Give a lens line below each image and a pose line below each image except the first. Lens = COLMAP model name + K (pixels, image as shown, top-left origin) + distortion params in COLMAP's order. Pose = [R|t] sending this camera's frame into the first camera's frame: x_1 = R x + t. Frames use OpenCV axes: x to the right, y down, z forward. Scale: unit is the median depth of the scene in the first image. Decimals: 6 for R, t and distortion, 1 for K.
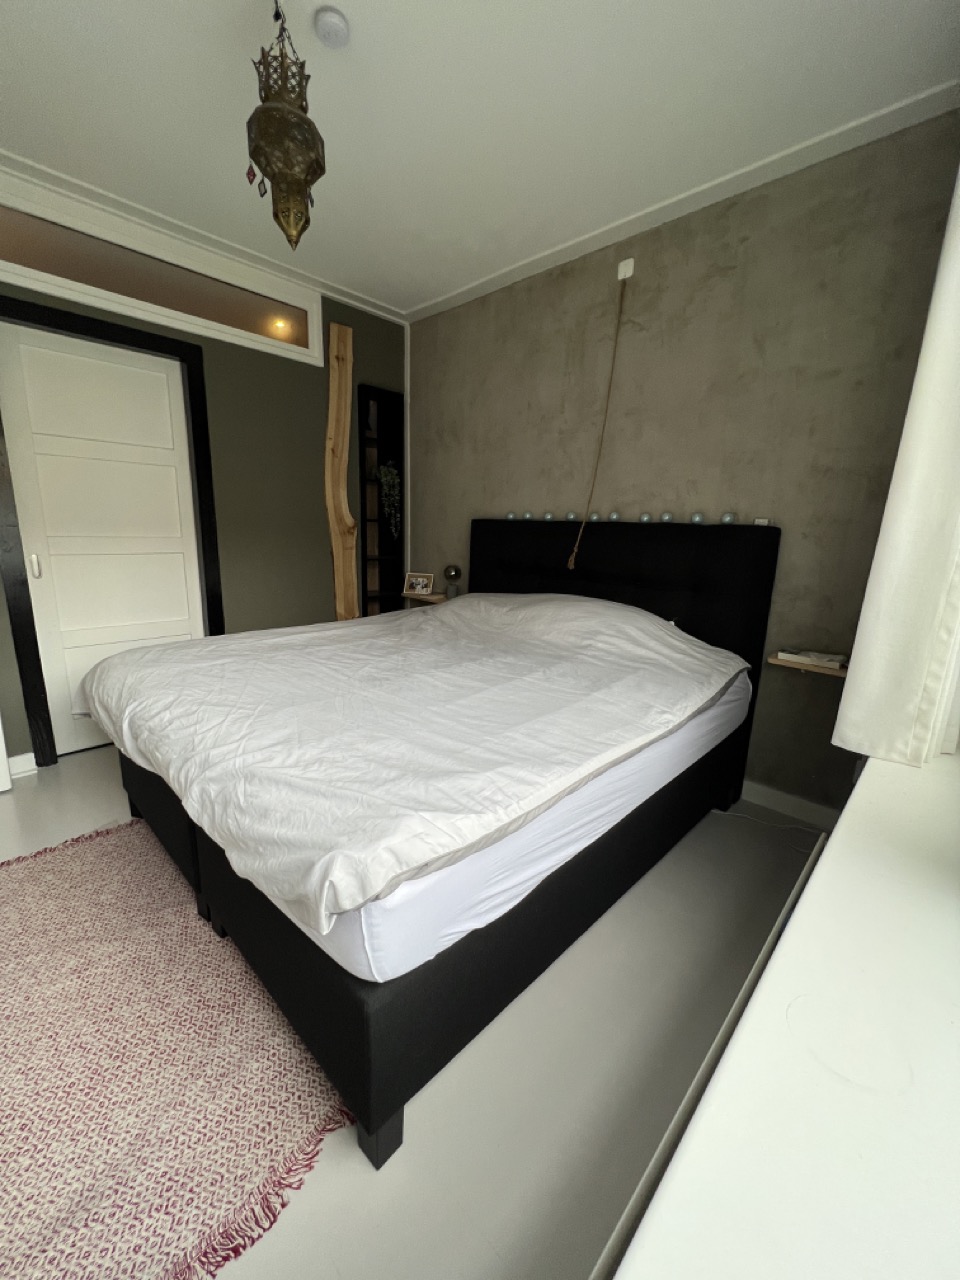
lens RADIAL K [[510.9, 0, 481.2], [0, 510.9, 637.4], [0, 0, 1]] dist [-0.000452, -0.000031]
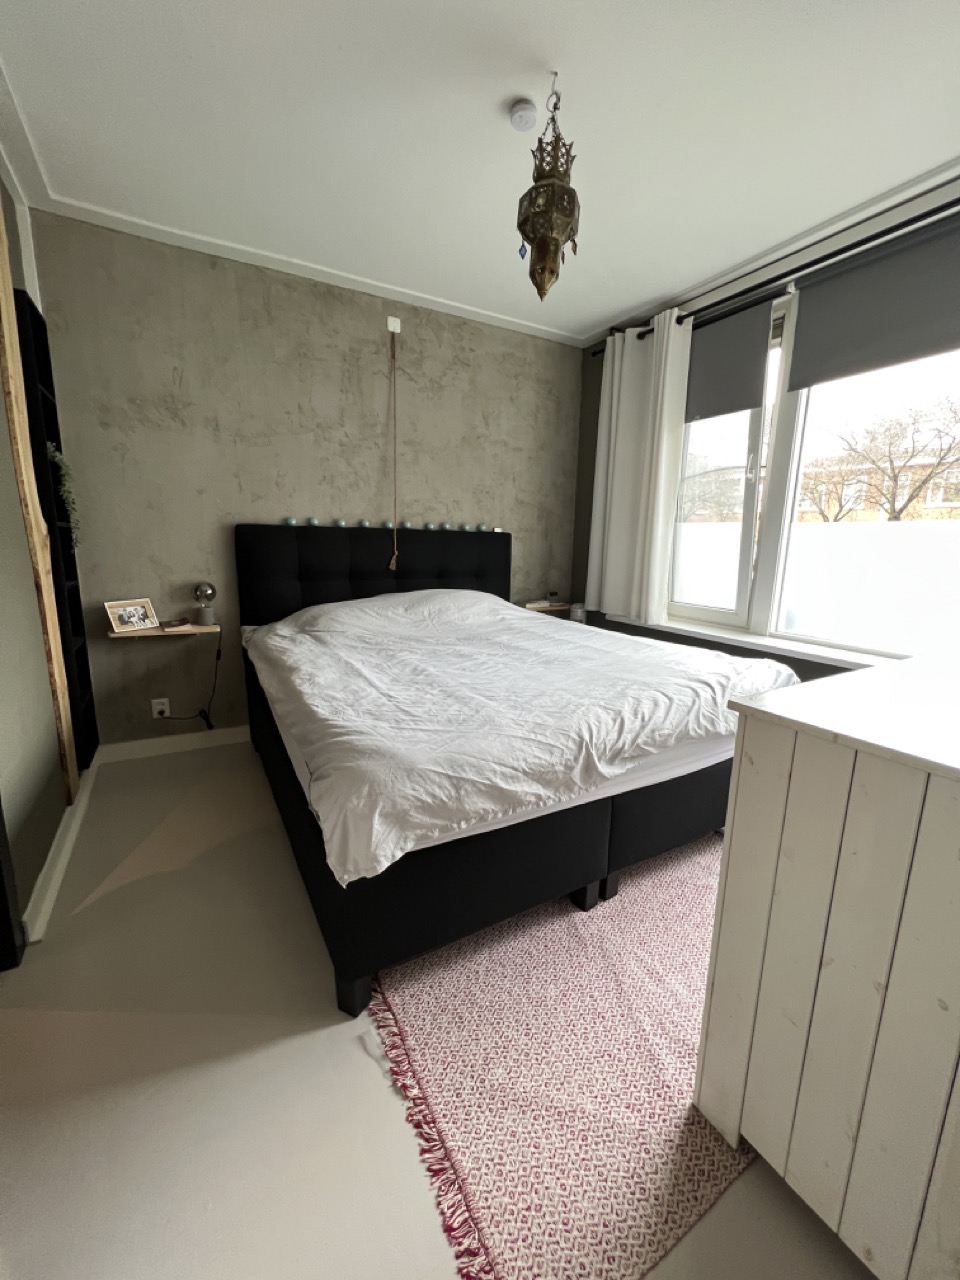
lens RADIAL K [[510.9, 0, 481.0], [0, 510.9, 636.7], [0, 0, 1]] dist [-0.000452, -0.000031]
pose [[0.283210, -0.204397, 0.937024, -1.192890], [0.192169, 0.969305, 0.153356, -0.170887], [-0.939608, 0.136635, 0.313796, 0.638567]]
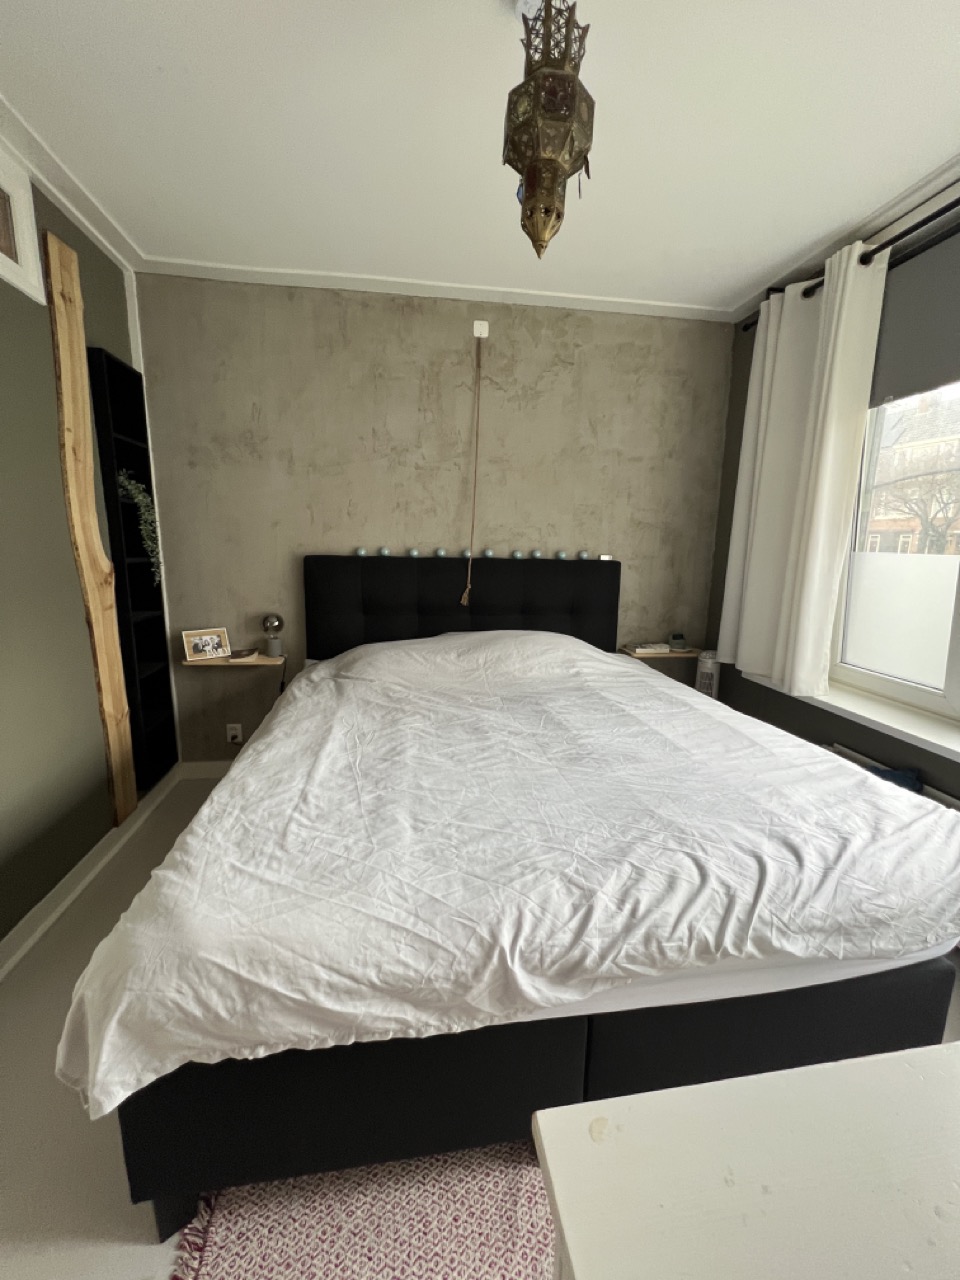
lens RADIAL K [[510.9, 0, 481.1], [0, 510.9, 636.9], [0, 0, 1]] dist [-0.000452, -0.000031]
pose [[0.609600, -0.161678, 0.776046, -0.824994], [0.169063, 0.982973, 0.071986, -0.188669], [-0.774471, 0.087318, 0.626554, 0.459729]]
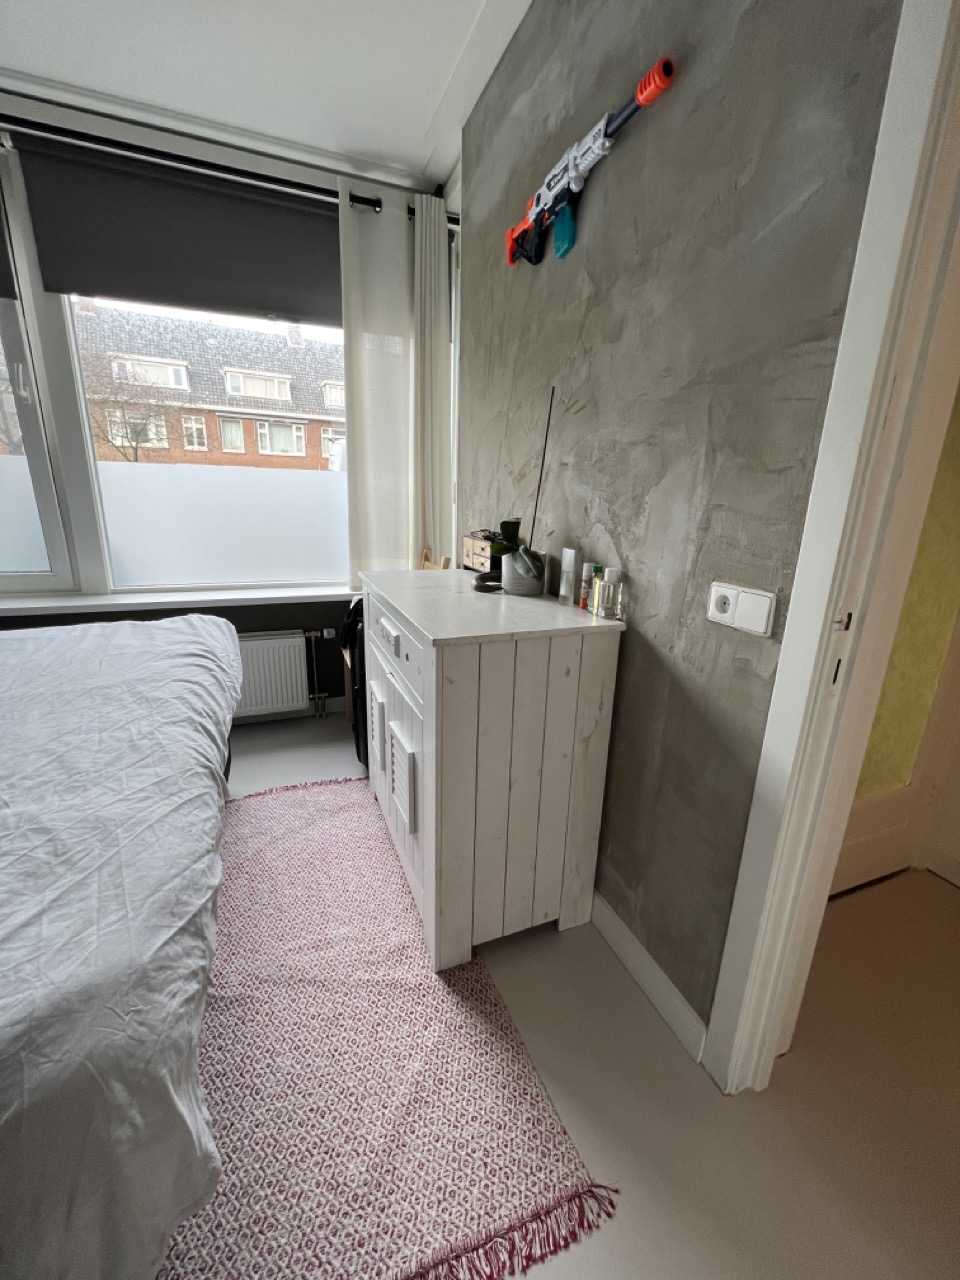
lens RADIAL K [[510.9, 0, 478.0], [0, 510.9, 637.8], [0, 0, 1]] dist [-0.000452, -0.000031]
pose [[-0.905724, -0.165516, 0.390216, -0.947244], [0.035799, 0.887447, 0.459517, -0.244477], [-0.422354, 0.430165, -0.797857, 0.990601]]
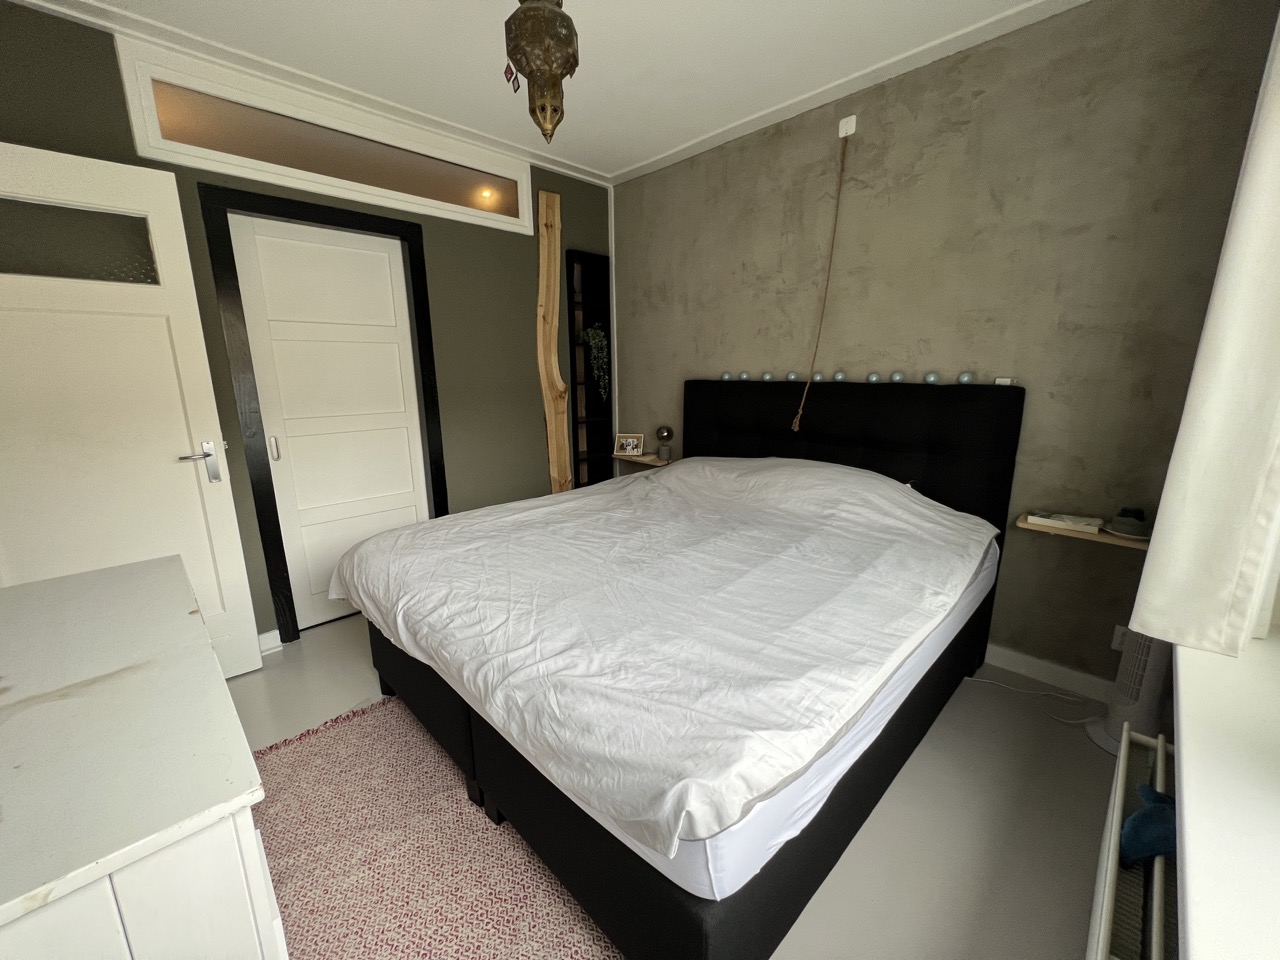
lens RADIAL K [[510.9, 0, 637.9], [0, 510.9, 480.4], [0, 0, 1]] dist [-0.000452, -0.000031]
pose [[0.998781, -0.031481, -0.038030, -0.127971], [0.031589, 0.999498, 0.002242, -0.067272], [0.037941, -0.003441, 0.999274, -0.000571]]
